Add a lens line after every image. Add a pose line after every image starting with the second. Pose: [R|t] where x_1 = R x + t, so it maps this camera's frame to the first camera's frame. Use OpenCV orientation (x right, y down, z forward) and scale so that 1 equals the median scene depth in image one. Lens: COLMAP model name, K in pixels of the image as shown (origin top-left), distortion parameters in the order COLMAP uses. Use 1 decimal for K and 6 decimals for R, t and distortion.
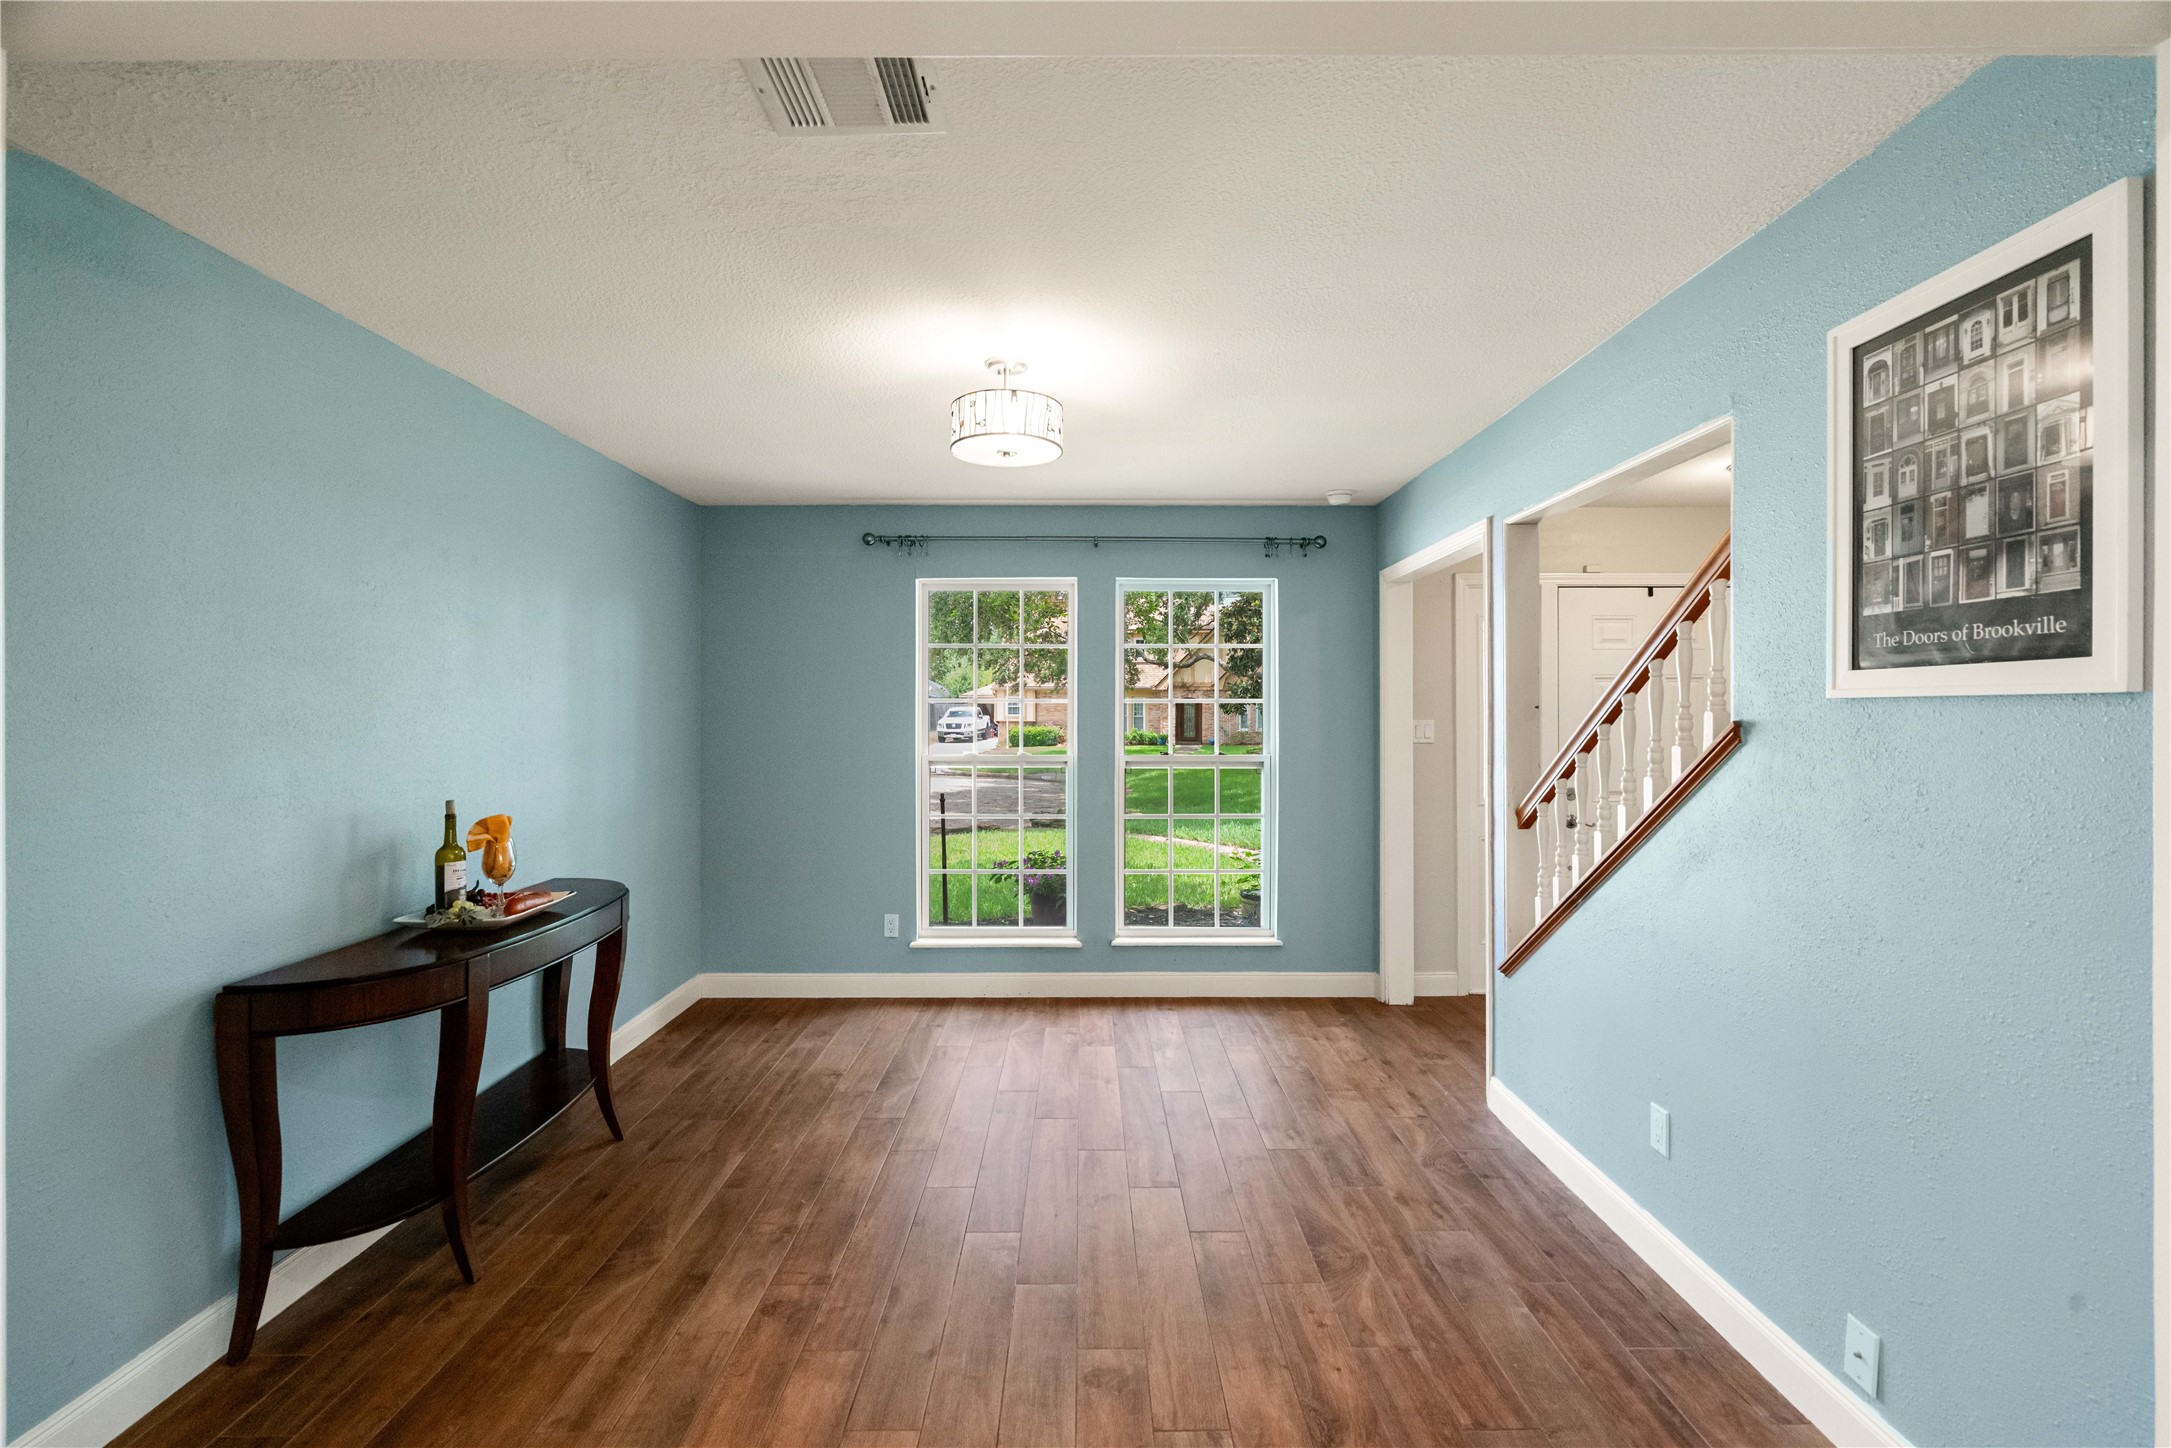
lens RADIAL K [[992.8, 0, 1090.3], [0, 992.8, 721.9], [0, 0, 1]] dist [-0.004788, 0.003894]
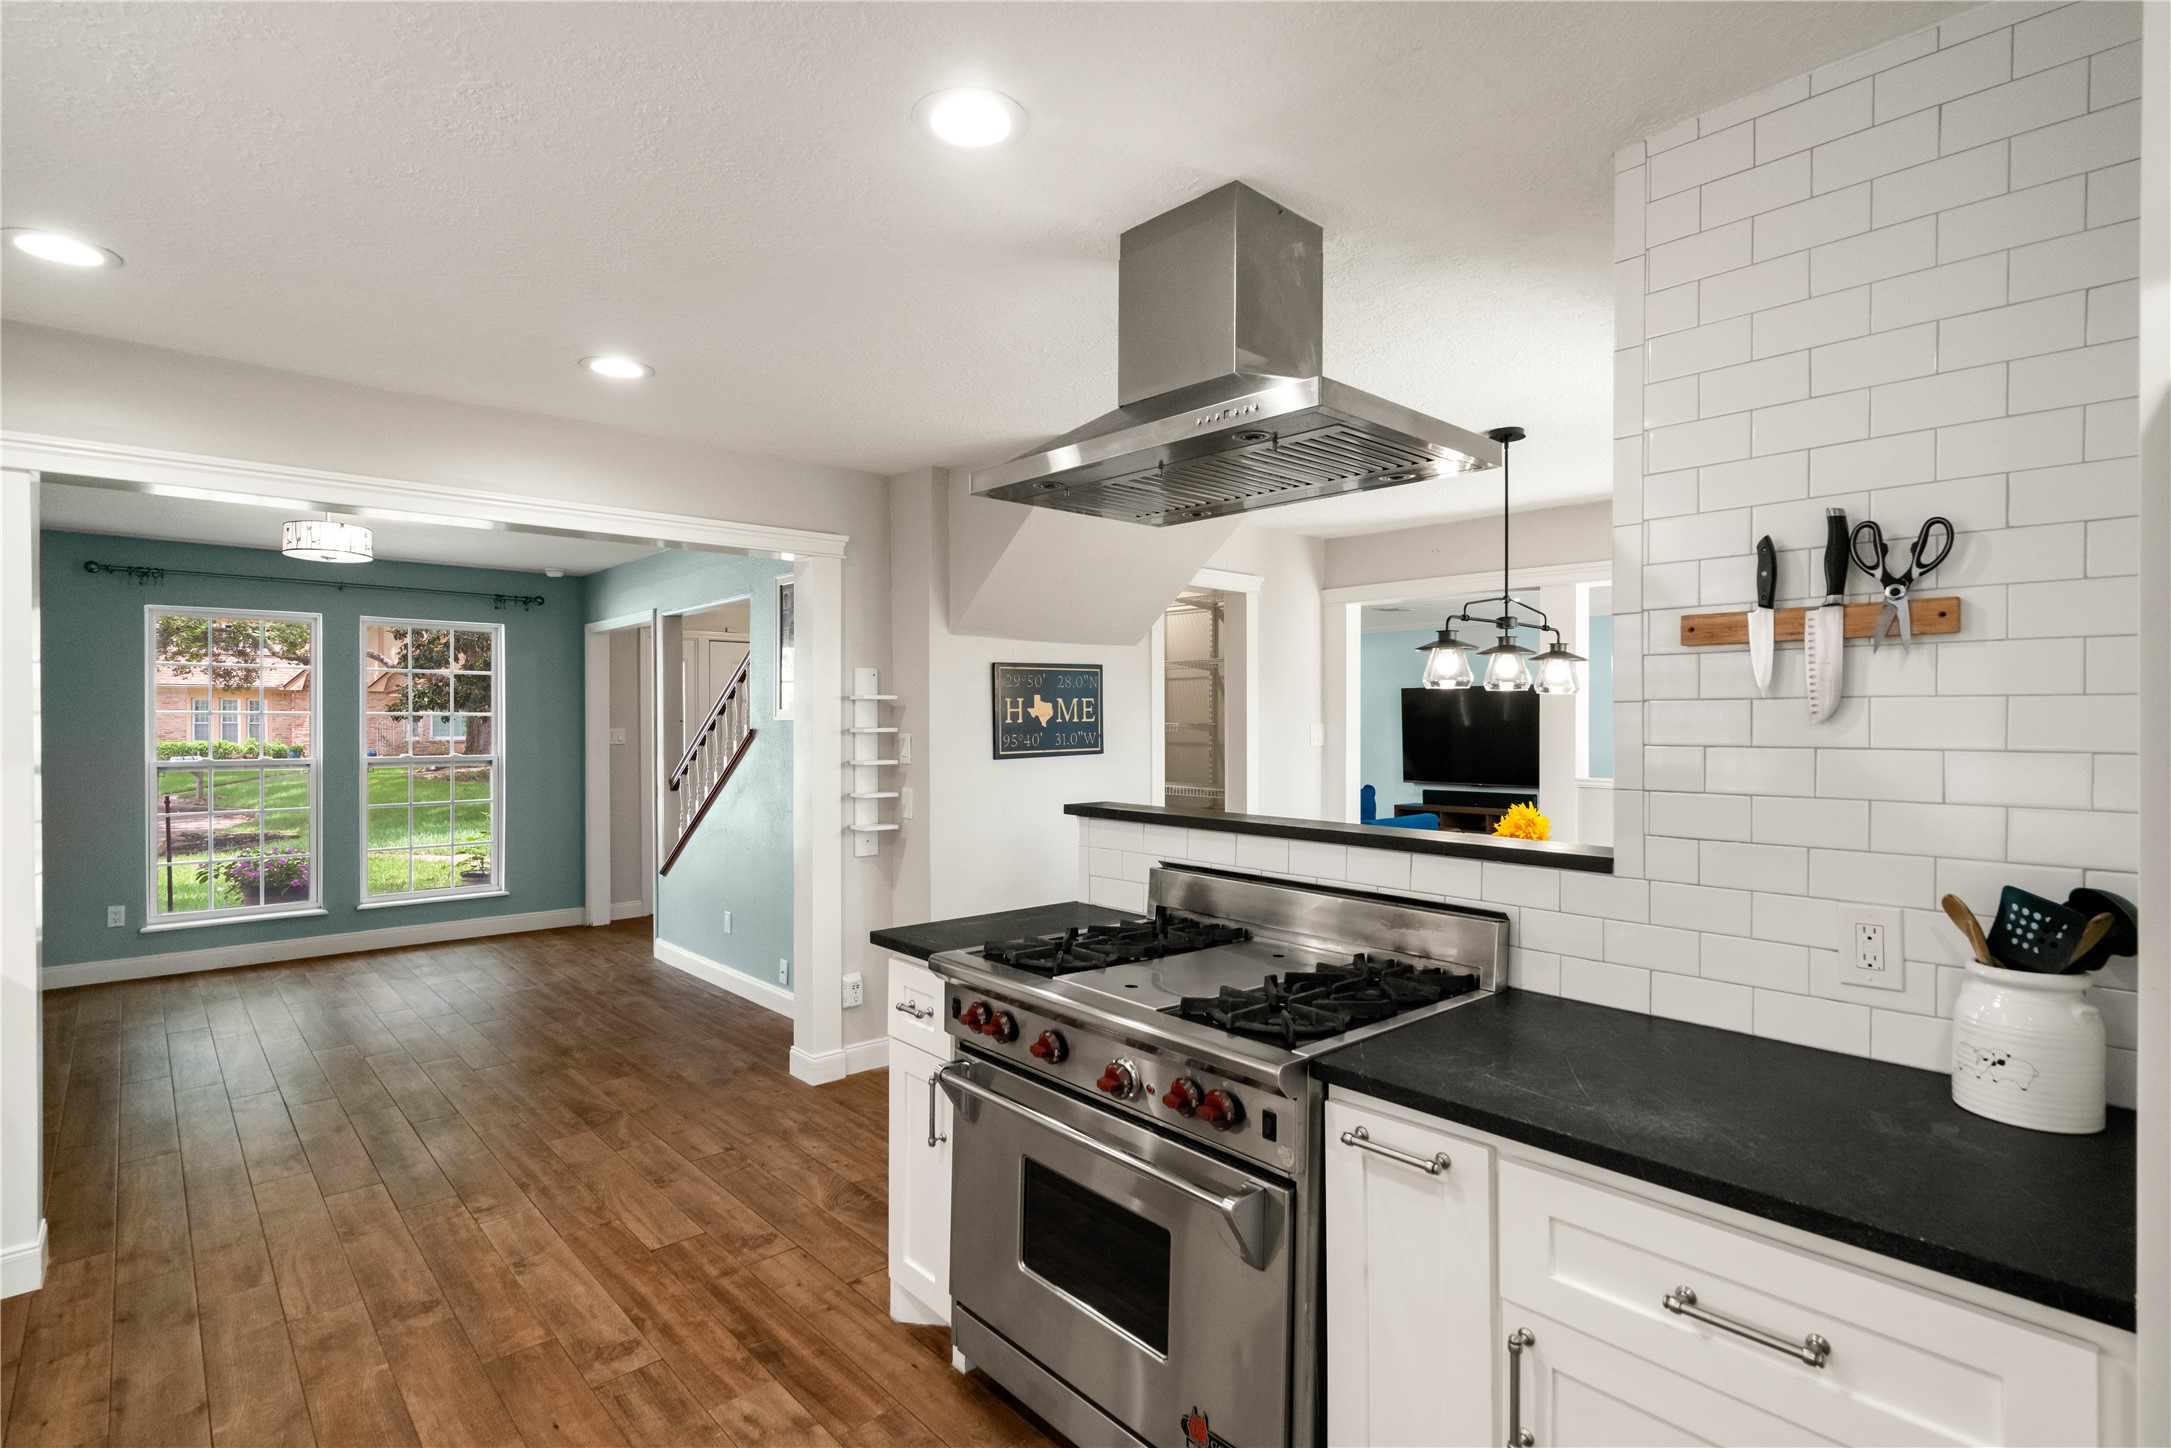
lens RADIAL K [[1034.3, 0, 1105.6], [0, 1034.3, 725.8], [0, 0, 1]] dist [-0.006738, -0.000471]
pose [[0.729932, -0.000560, 0.683520, -0.262915], [0.002819, 0.999994, -0.002190, -0.002236], [-0.683514, 0.003525, 0.729929, -0.884008]]
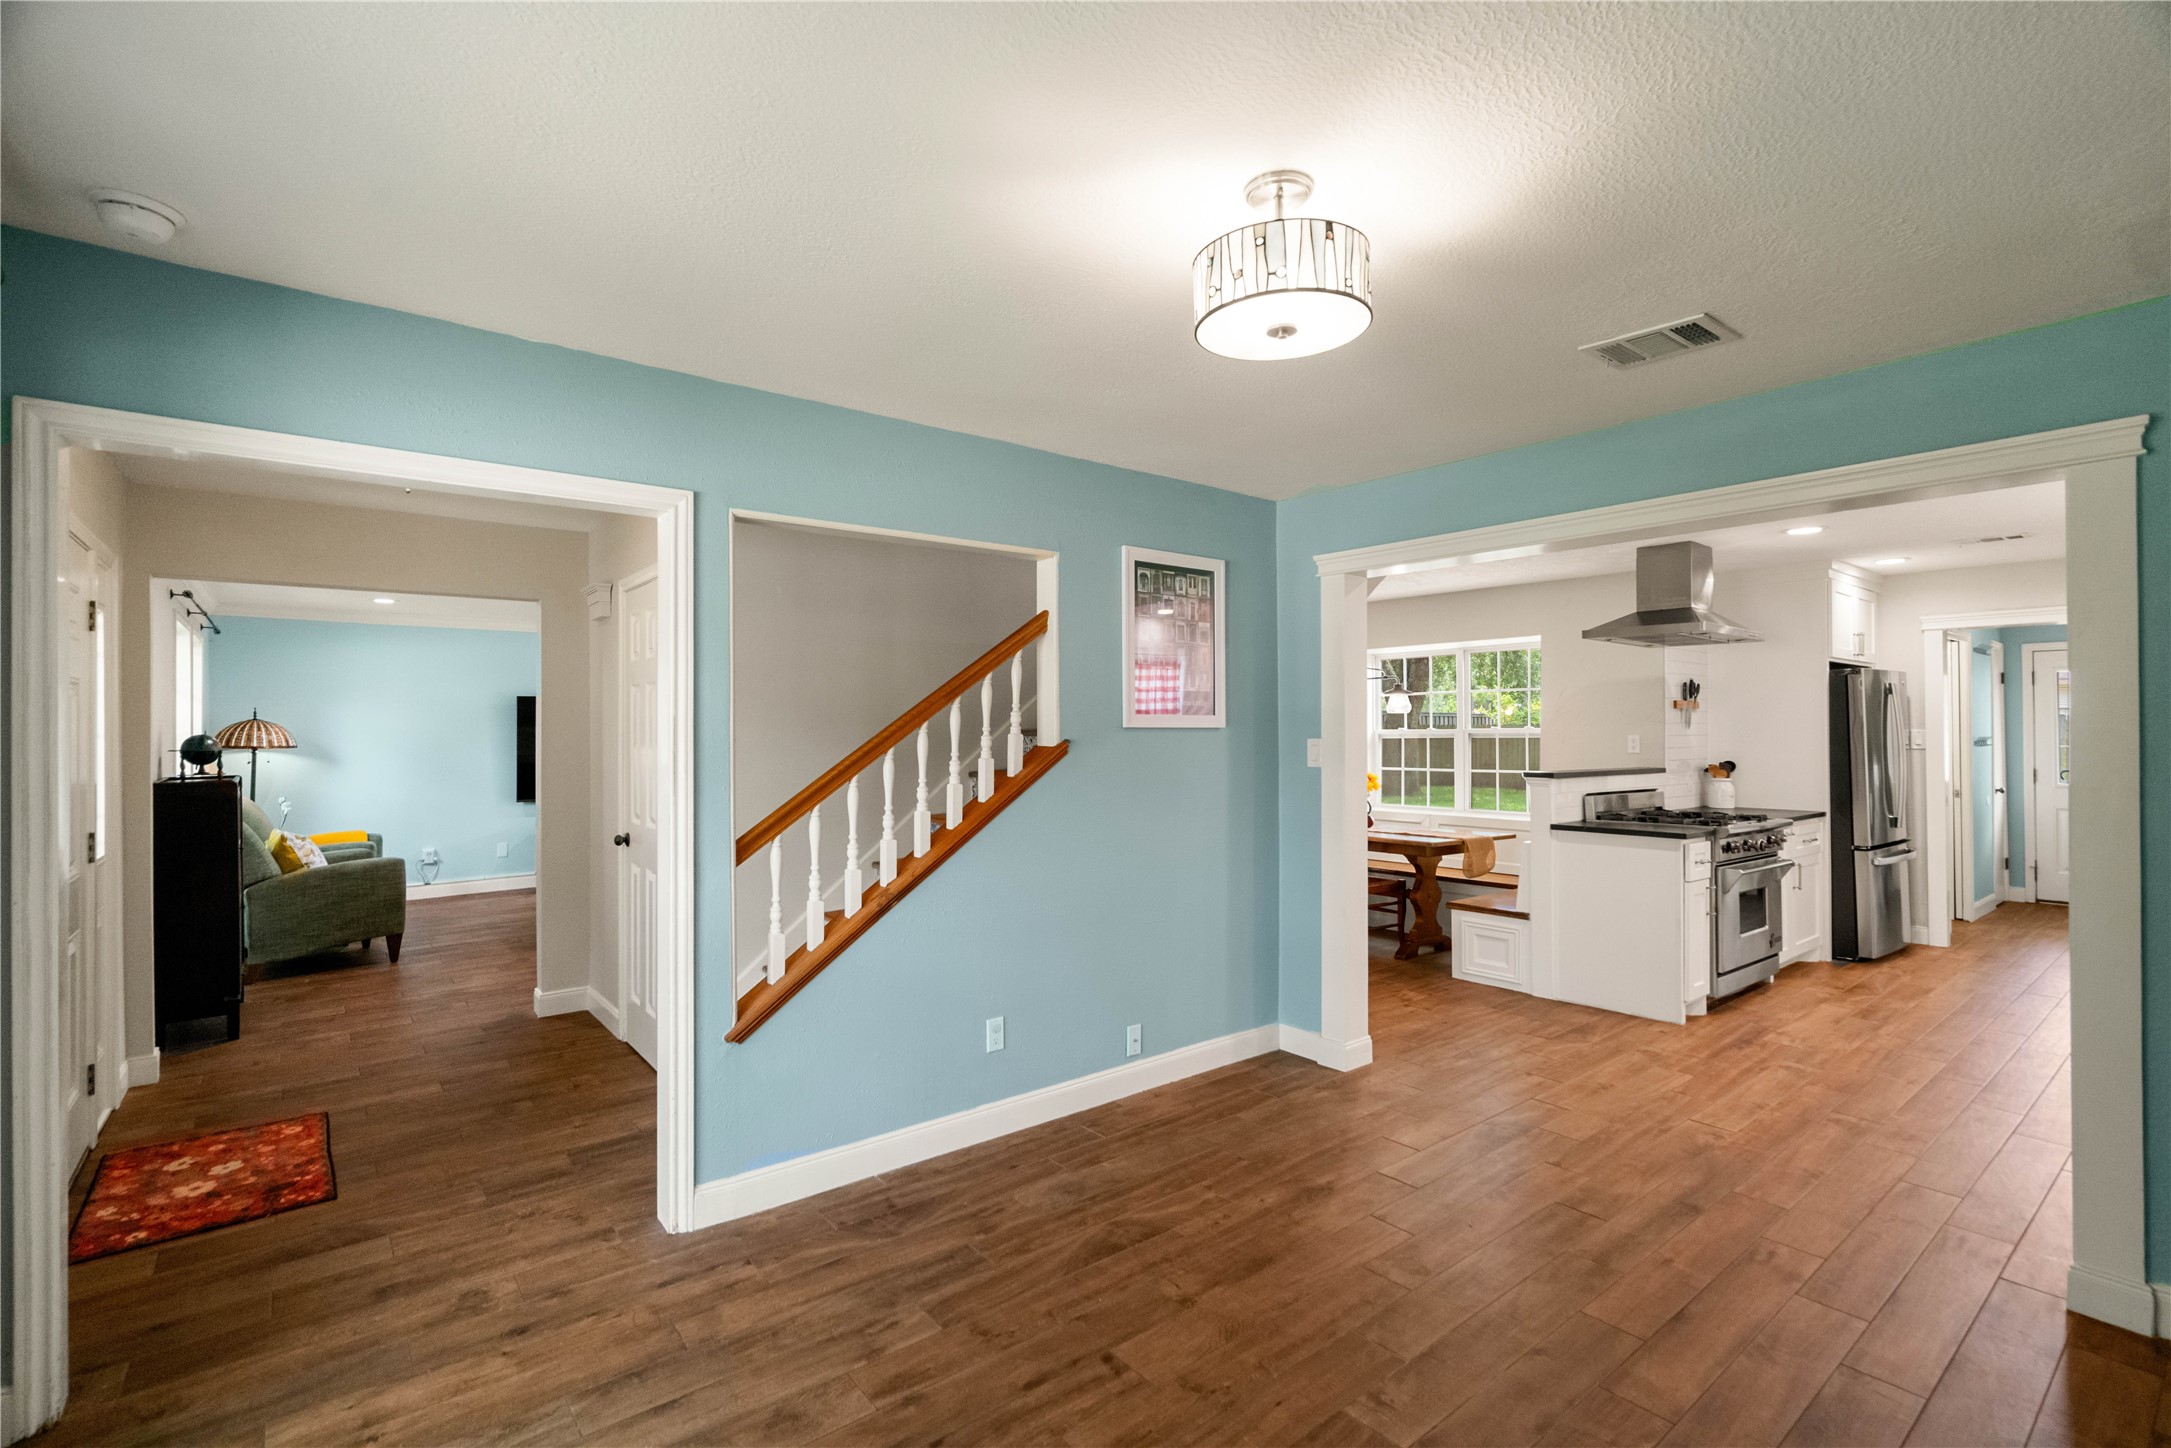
lens RADIAL K [[992.8, 0, 1089.2], [0, 992.8, 723.4], [0, 0, 1]] dist [-0.004788, 0.003894]
pose [[-0.621054, 0.006646, 0.783739, -0.455141], [0.009687, 0.999953, -0.000803, -0.017276], [-0.783708, 0.007093, -0.621089, 1.326935]]
